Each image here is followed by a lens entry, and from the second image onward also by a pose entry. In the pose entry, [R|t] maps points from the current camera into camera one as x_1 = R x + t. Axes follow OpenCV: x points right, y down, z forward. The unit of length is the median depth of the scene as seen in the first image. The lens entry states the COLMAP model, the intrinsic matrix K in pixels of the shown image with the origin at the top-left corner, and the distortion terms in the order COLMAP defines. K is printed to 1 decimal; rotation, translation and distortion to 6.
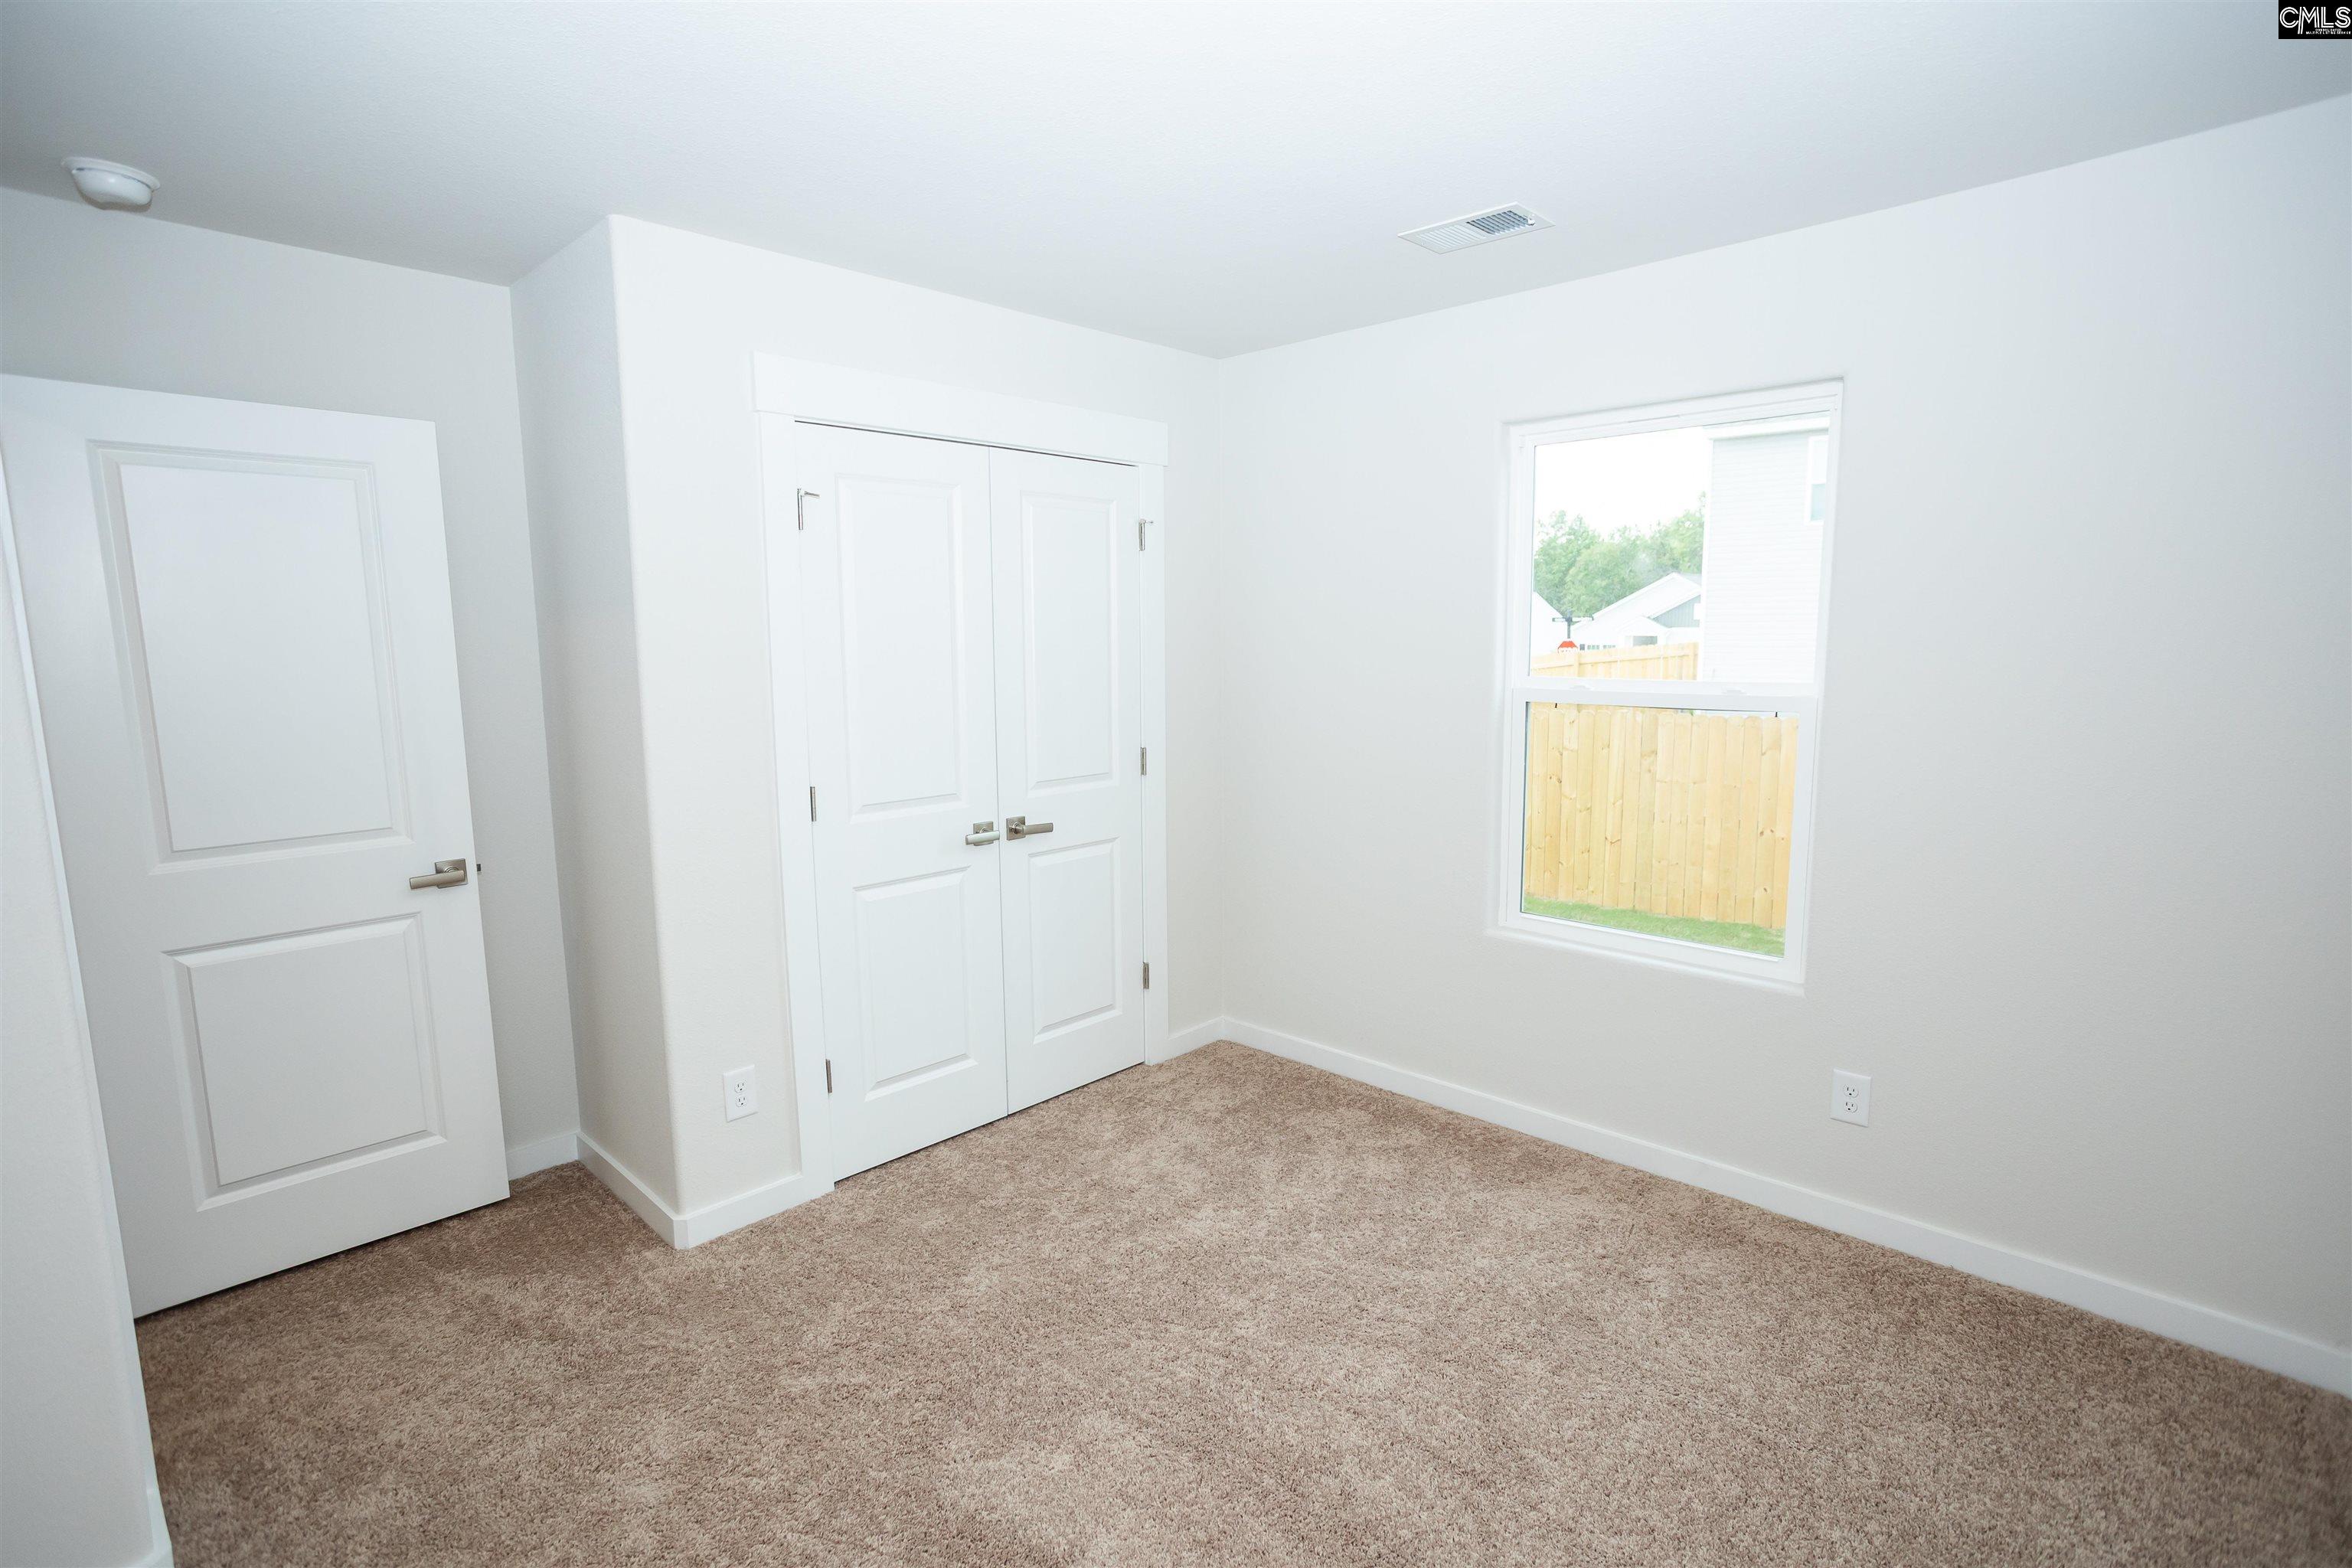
lens RADIAL K [[1129.4, 0, 1176.0], [0, 1129.4, 784.0], [0, 0, 1]] dist [0.000195, 0.000458]
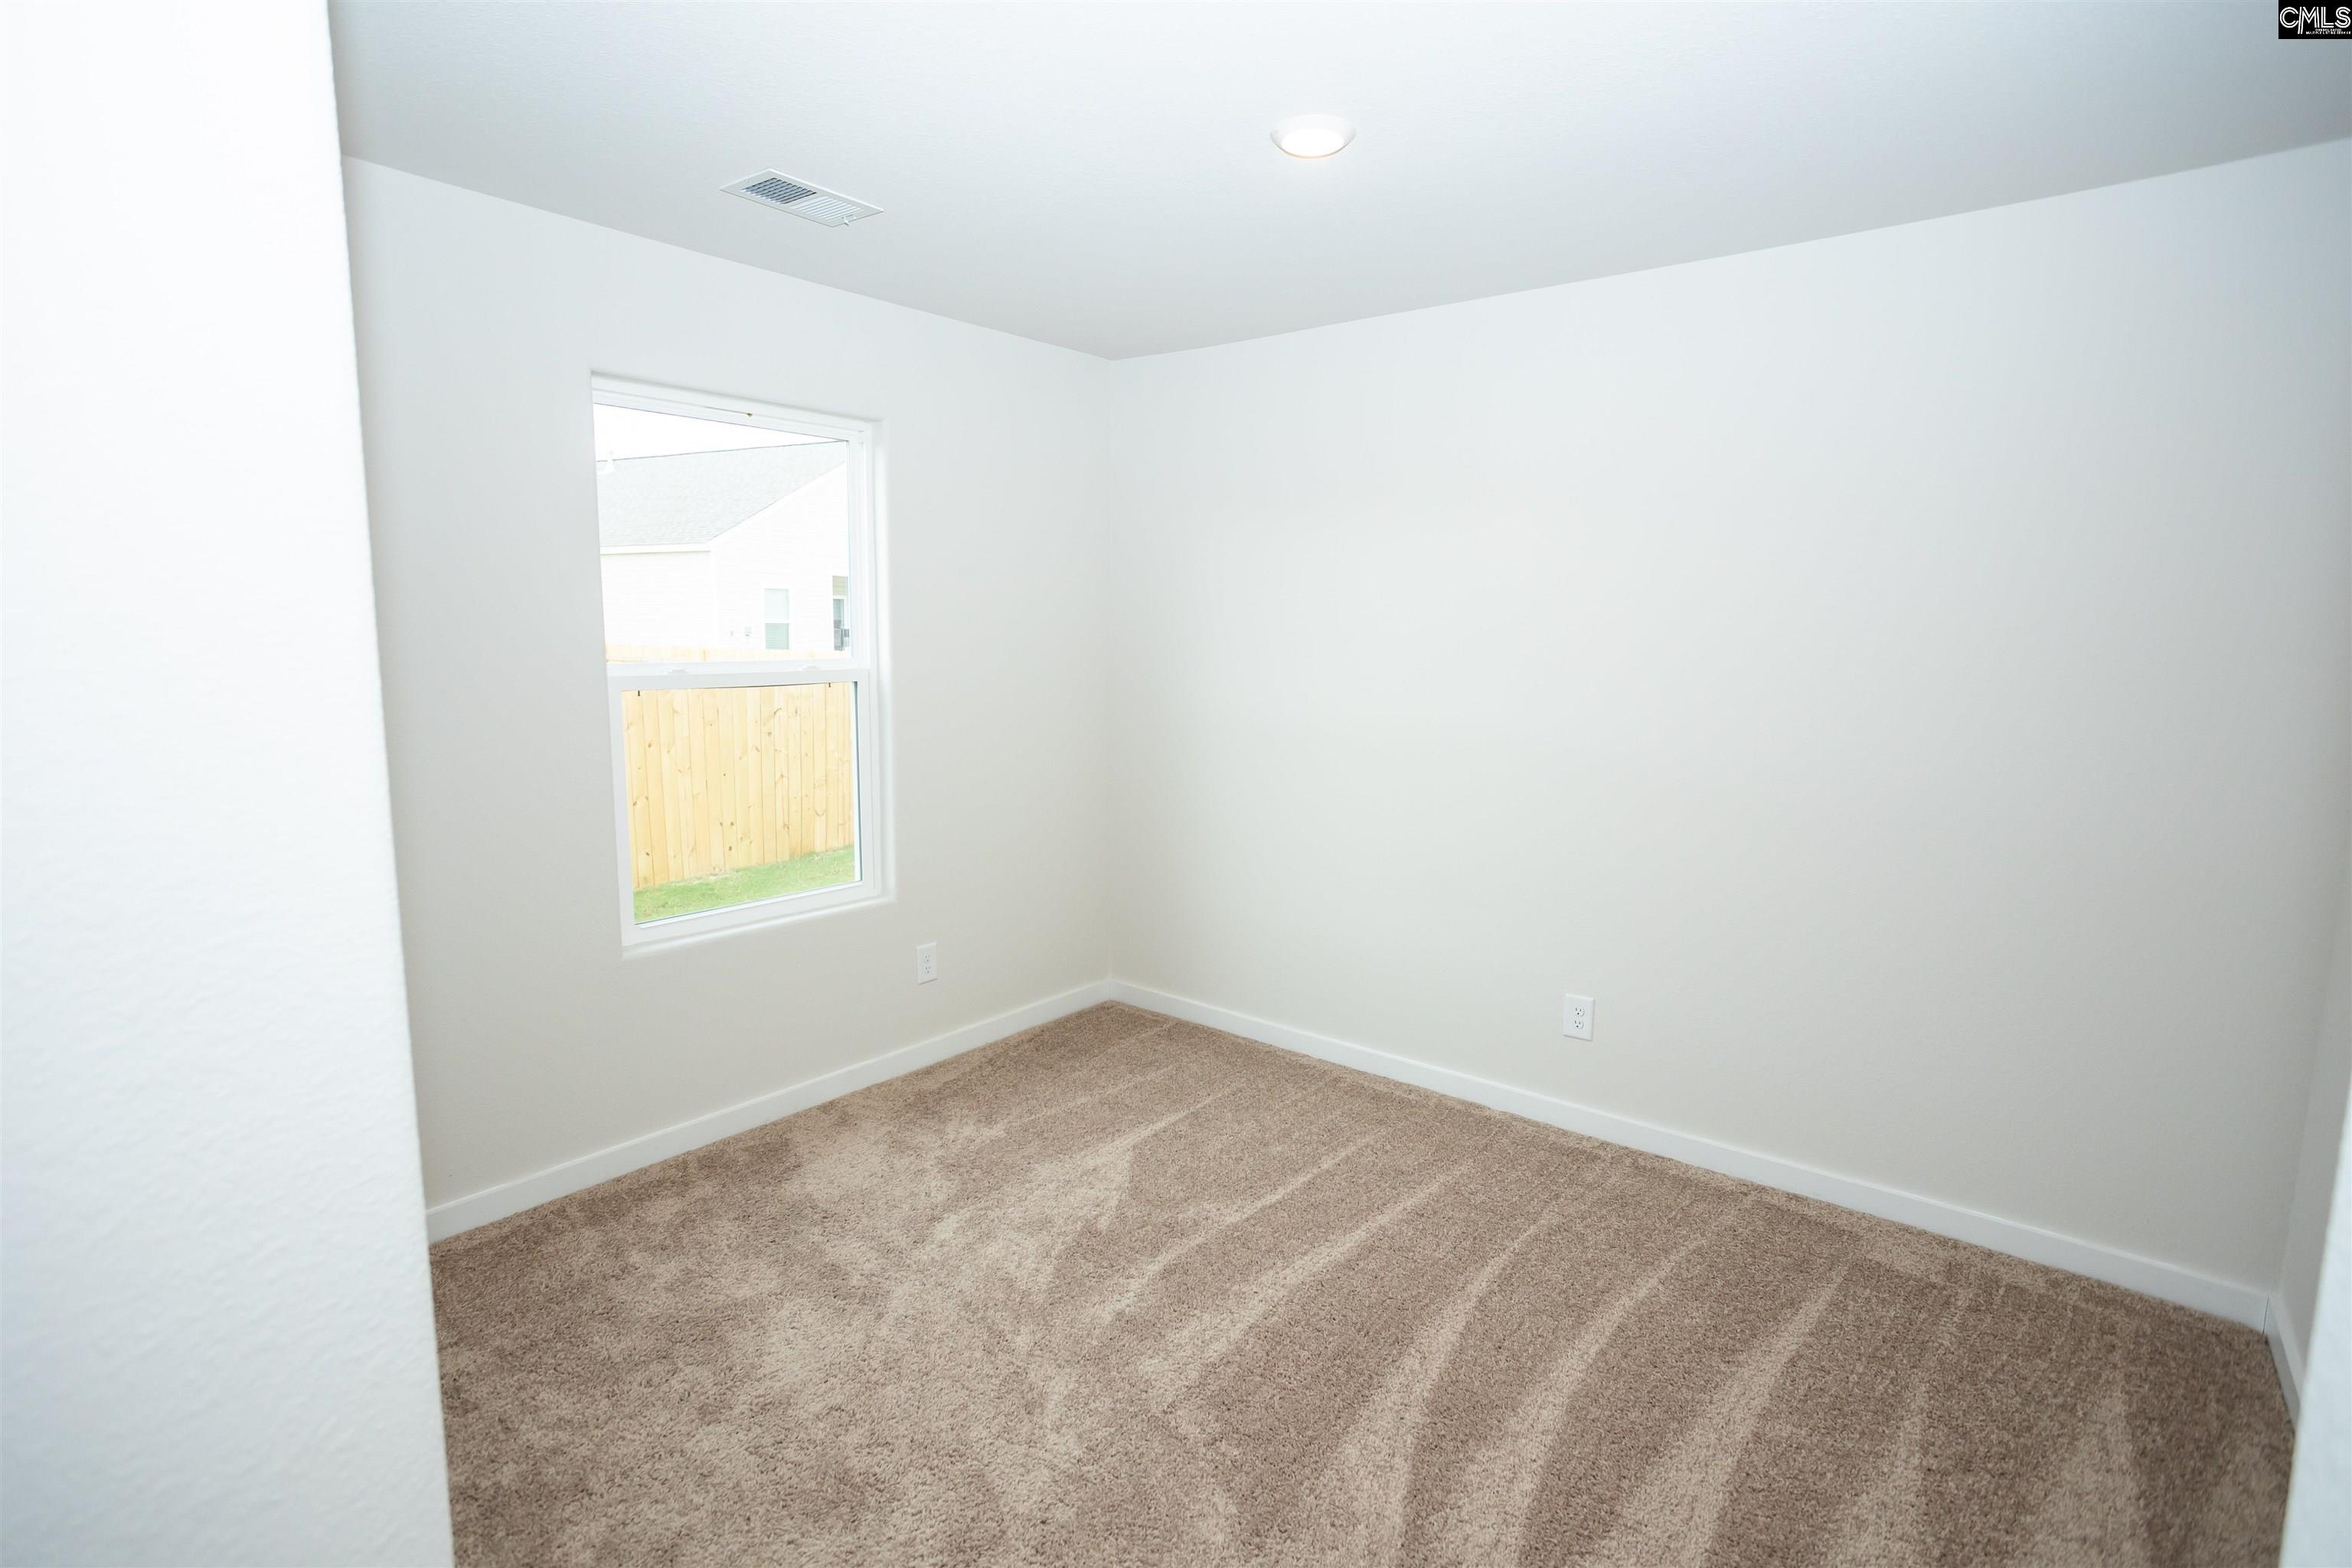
lens RADIAL K [[1129.4, 0, 1176.0], [0, 1129.4, 784.0], [0, 0, 1]] dist [0.000195, 0.000458]
pose [[-0.056574, -0.132313, 0.989592, -0.945883], [0.128998, 0.981903, 0.138660, -0.105370], [-0.990030, 0.135500, -0.038482, 0.946472]]
